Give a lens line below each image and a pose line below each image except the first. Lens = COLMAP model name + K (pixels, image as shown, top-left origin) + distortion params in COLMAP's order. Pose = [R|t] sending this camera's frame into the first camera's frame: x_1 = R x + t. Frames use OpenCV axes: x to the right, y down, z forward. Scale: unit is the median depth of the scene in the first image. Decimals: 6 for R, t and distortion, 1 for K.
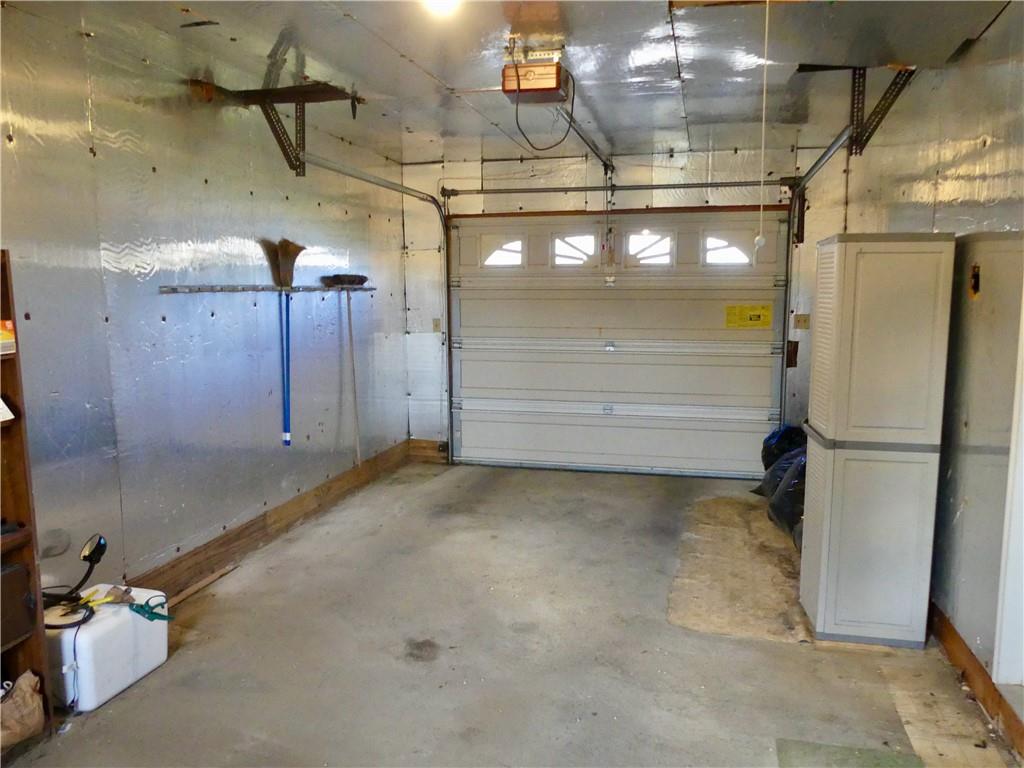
lens RADIAL K [[780.1, 0, 512.0], [0, 780.1, 384.0], [0, 0, 1]] dist [-0.047386, -0.001023]
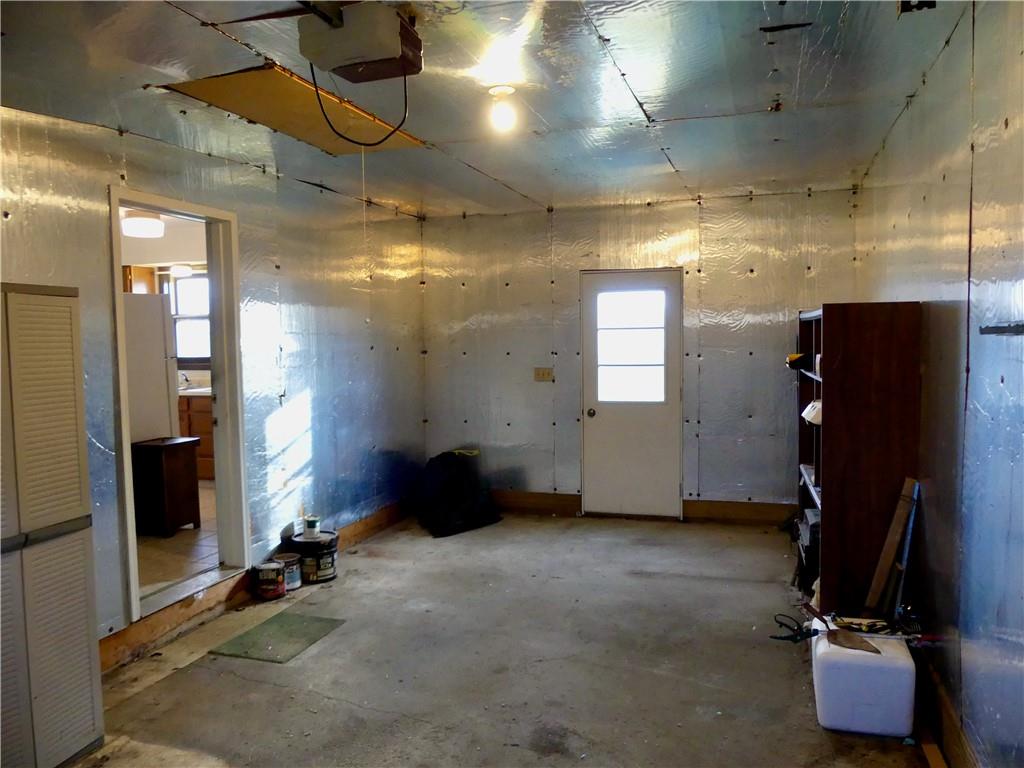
lens RADIAL K [[780.1, 0, 512.0], [0, 780.1, 384.0], [0, 0, 1]] dist [-0.047386, -0.001023]
pose [[-0.996196, 0.006376, 0.086904, -0.163677], [0.022356, 0.982639, 0.184179, -0.246707], [-0.084221, 0.185421, -0.979043, 1.936280]]
